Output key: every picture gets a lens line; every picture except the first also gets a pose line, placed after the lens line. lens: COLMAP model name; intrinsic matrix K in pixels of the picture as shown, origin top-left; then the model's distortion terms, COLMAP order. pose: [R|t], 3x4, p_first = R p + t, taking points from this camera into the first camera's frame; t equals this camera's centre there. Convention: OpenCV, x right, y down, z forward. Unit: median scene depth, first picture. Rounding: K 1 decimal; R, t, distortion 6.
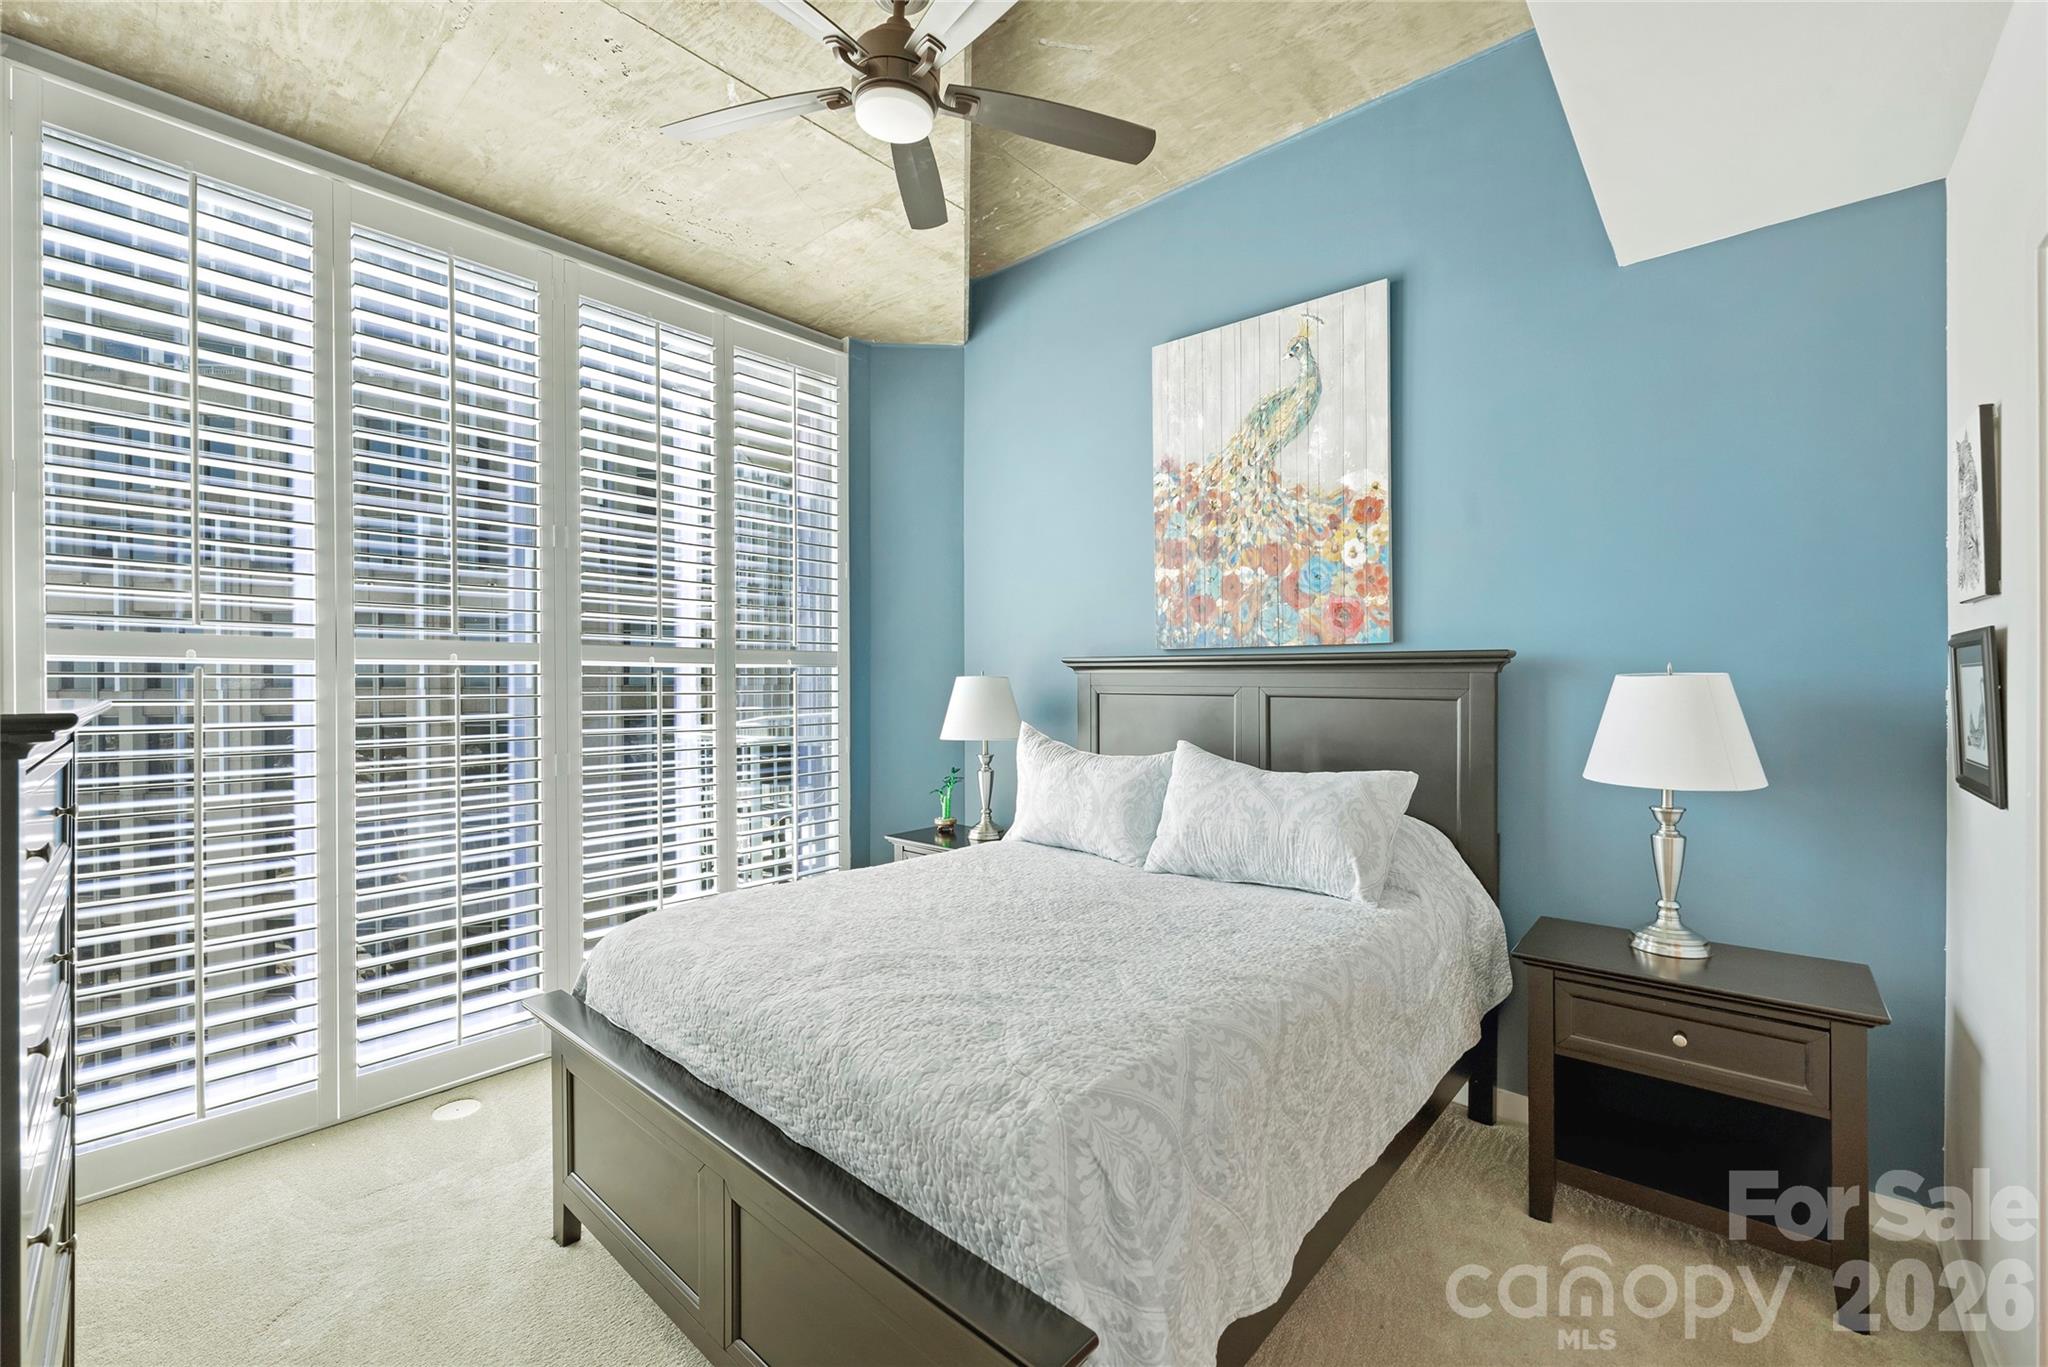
lens RADIAL K [[837.8, 0, 1029.2], [0, 837.8, 682.8], [0, 0, 1]] dist [-0.000192, -0.000070]
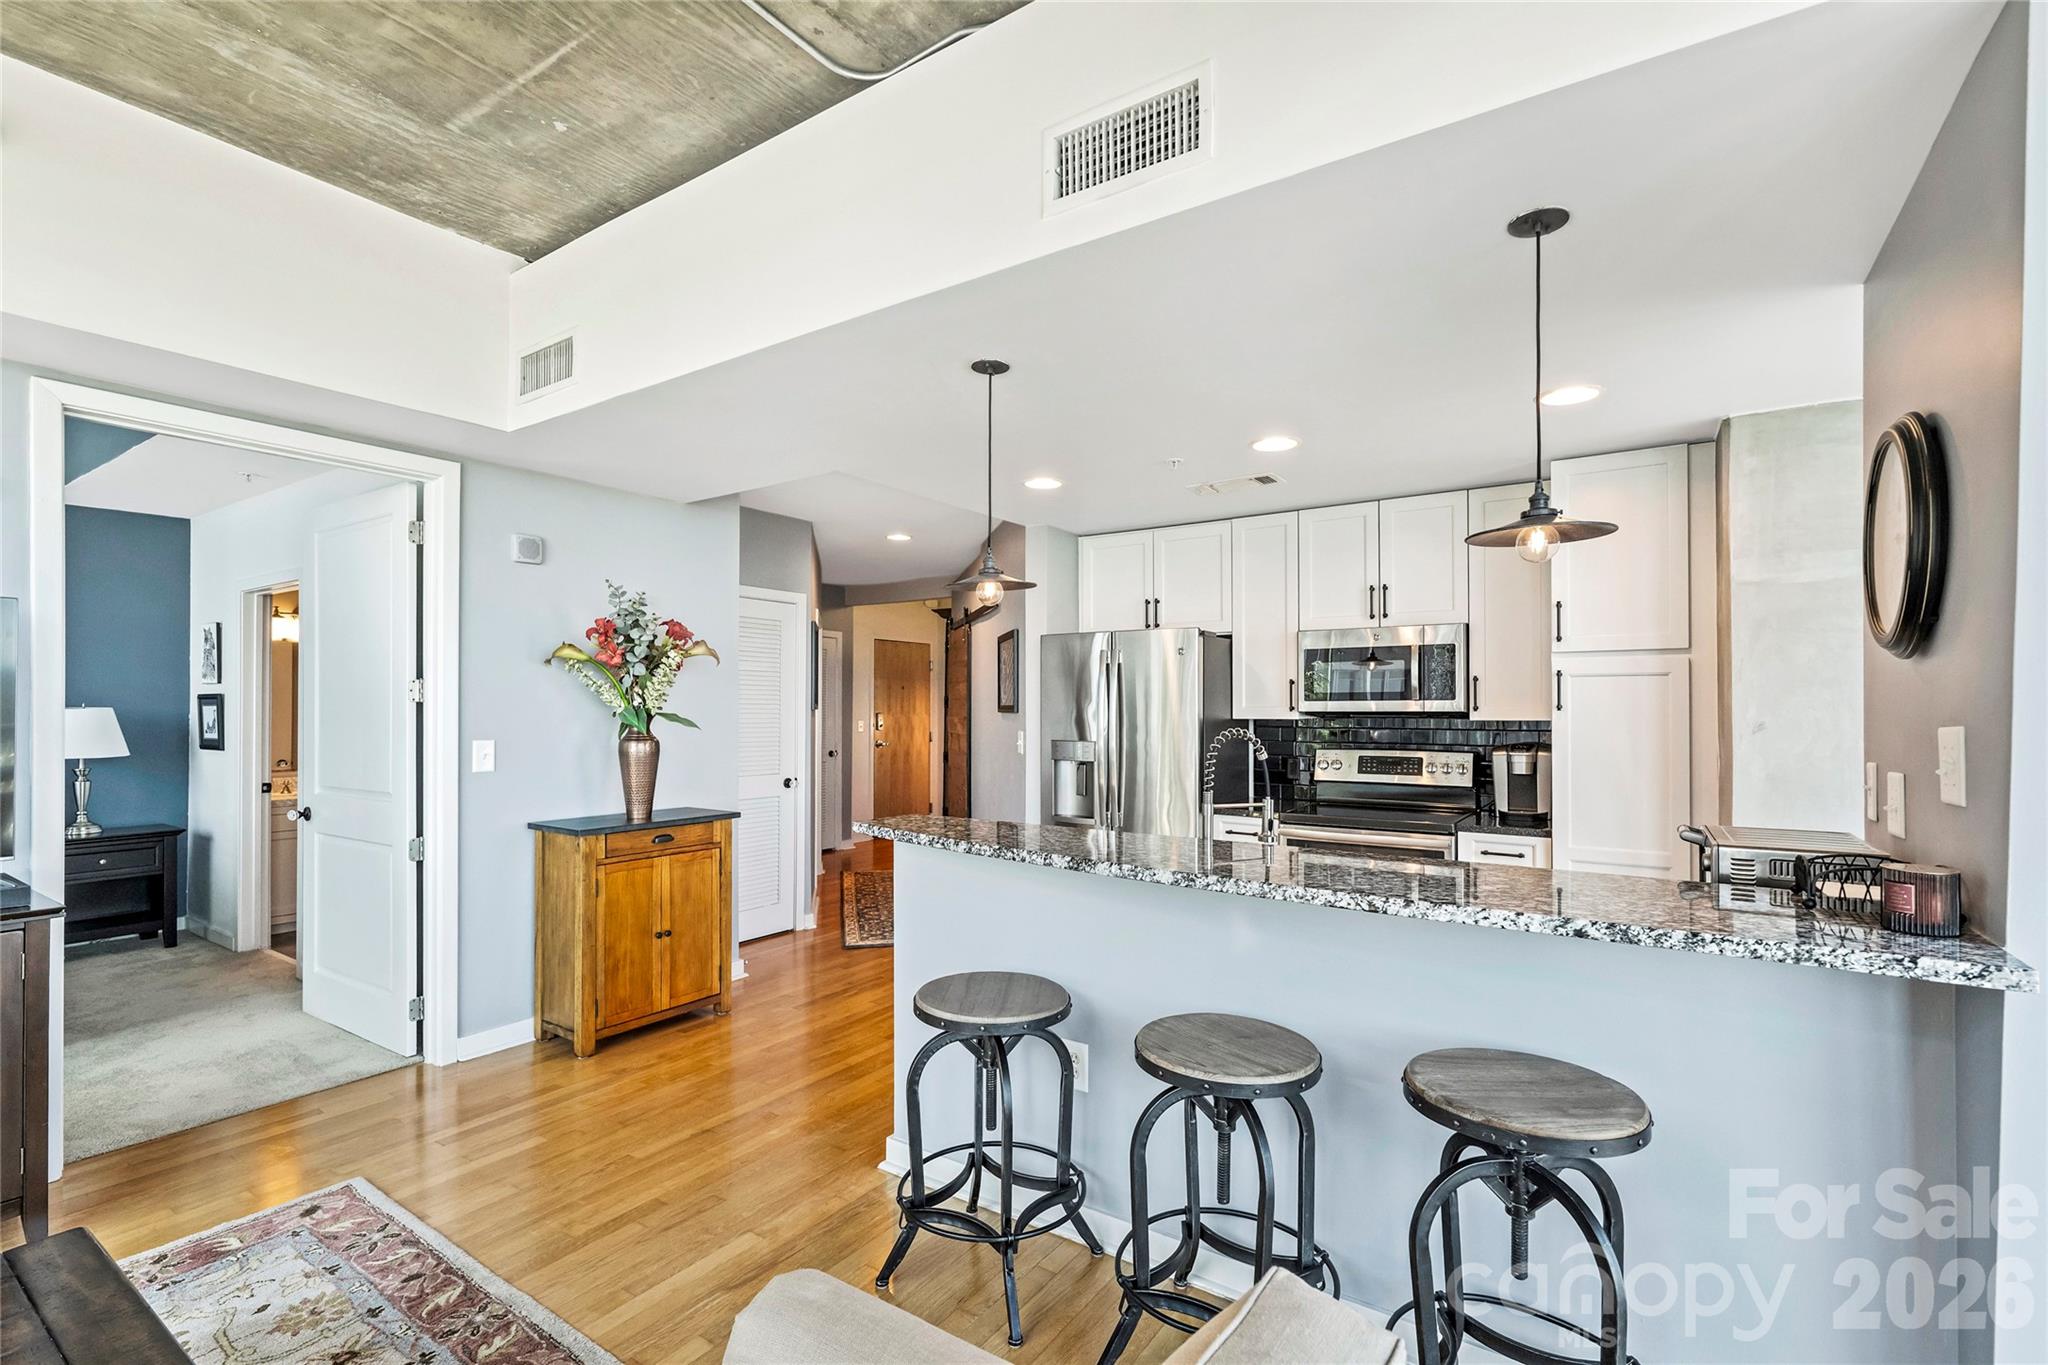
lens RADIAL K [[908.1, 0, 1039.9], [0, 908.1, 702.3], [0, 0, 1]] dist [-0.002617, -0.000646]
pose [[-0.126563, 0.012162, 0.991884, -1.905020], [0.007213, 0.999910, -0.011340, 0.019767], [-0.991932, 0.005720, -0.126639, -1.185781]]
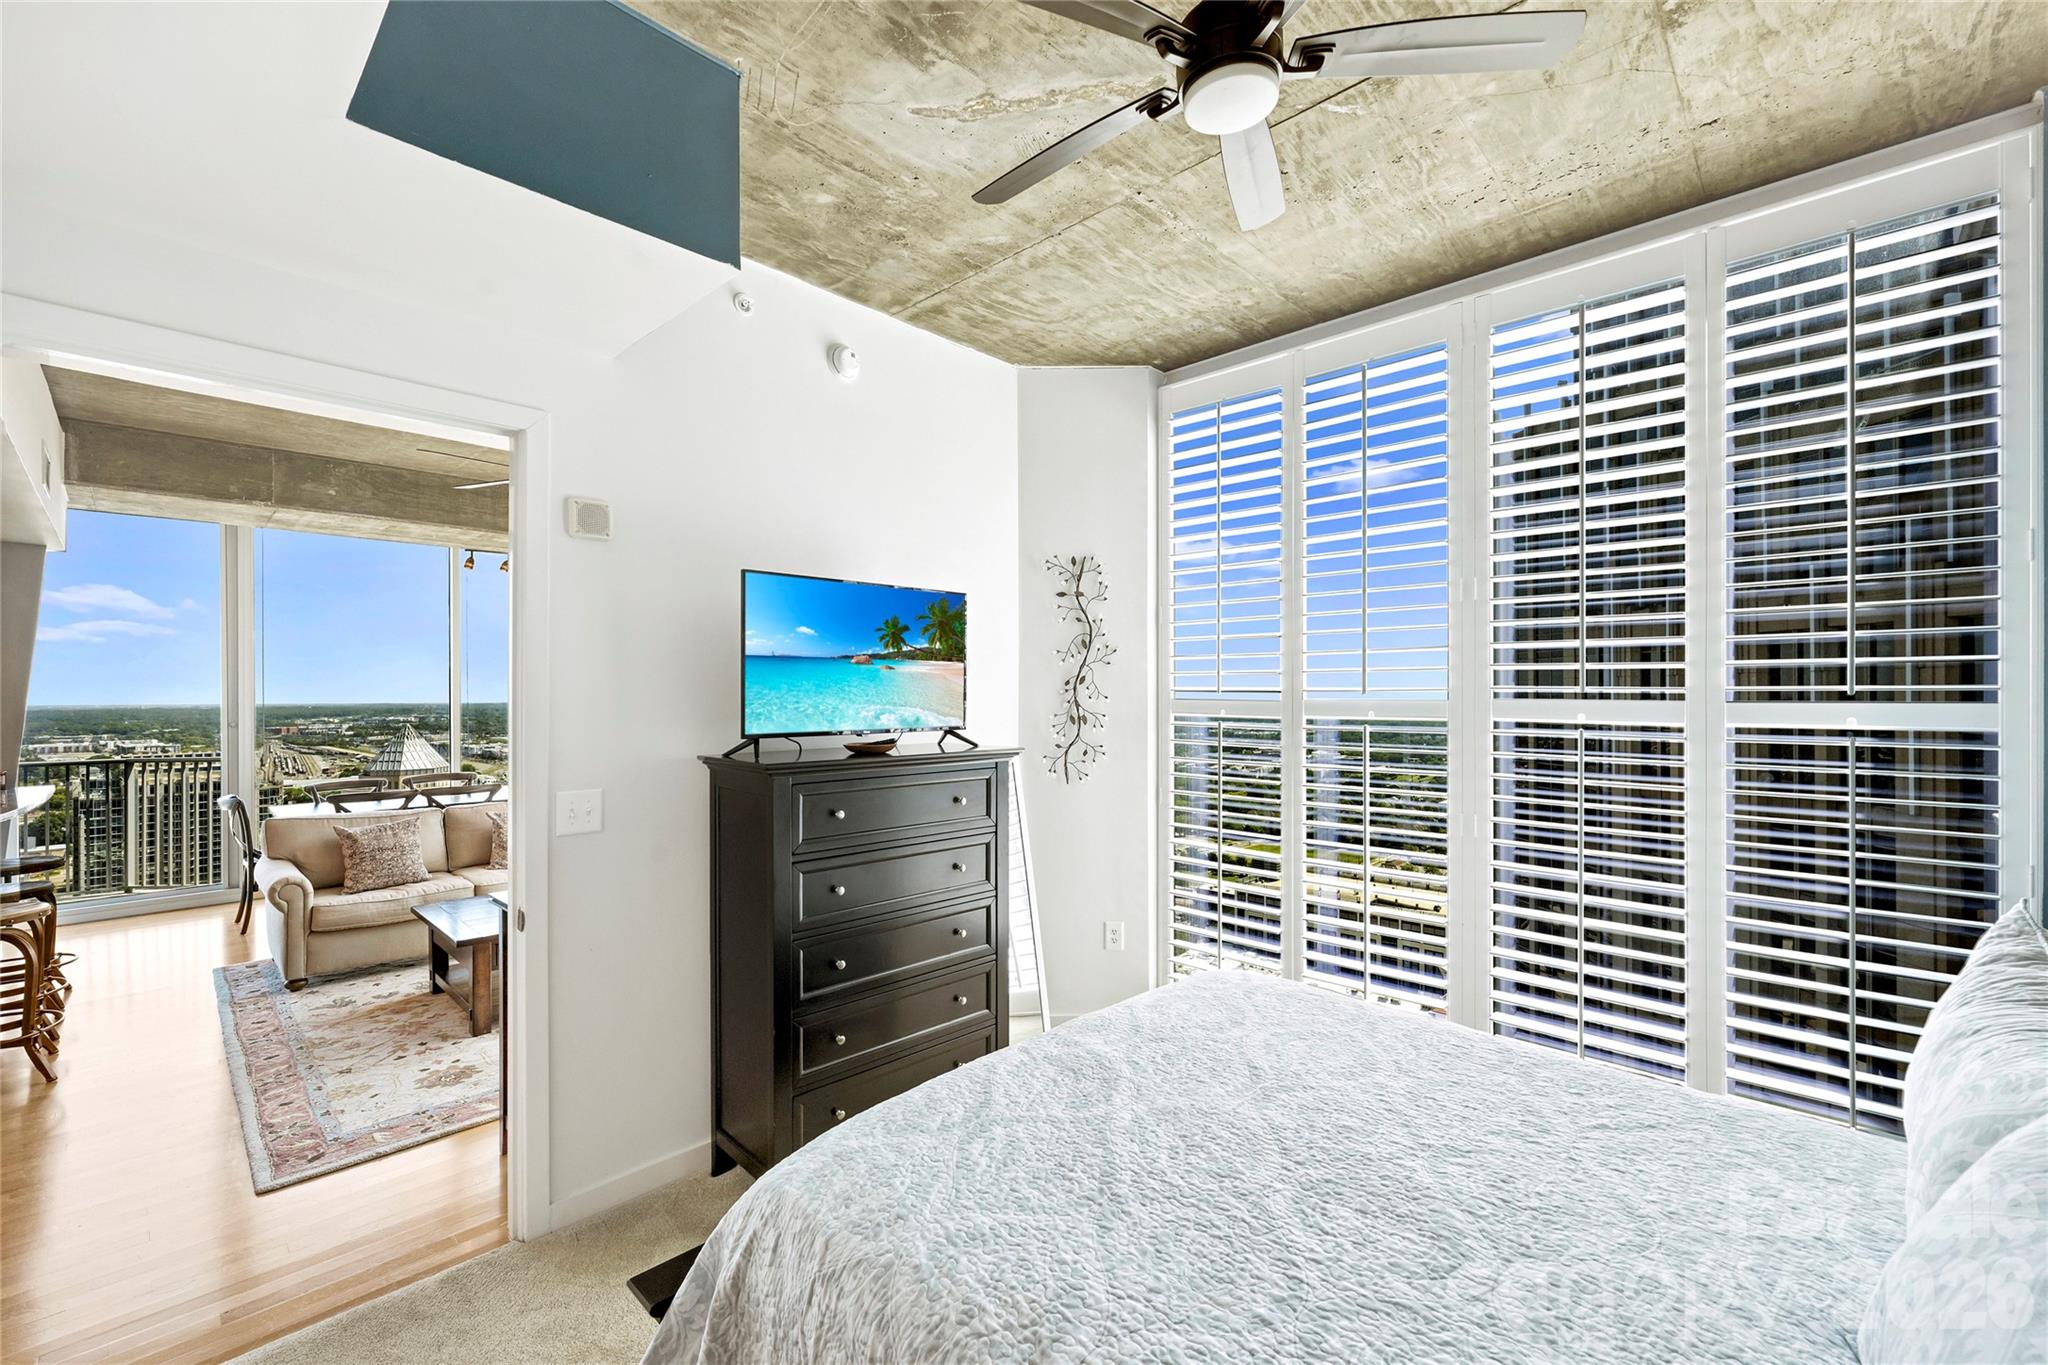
lens RADIAL K [[849.3, 0, 1017.4], [0, 849.3, 694.3], [0, 0, 1]] dist [0.000646, 0.000024]
pose [[-0.046077, 0.008005, -0.998906, 0.589838], [-0.003052, 0.999962, 0.008155, -0.079638], [0.998933, 0.003424, -0.046051, 0.701361]]
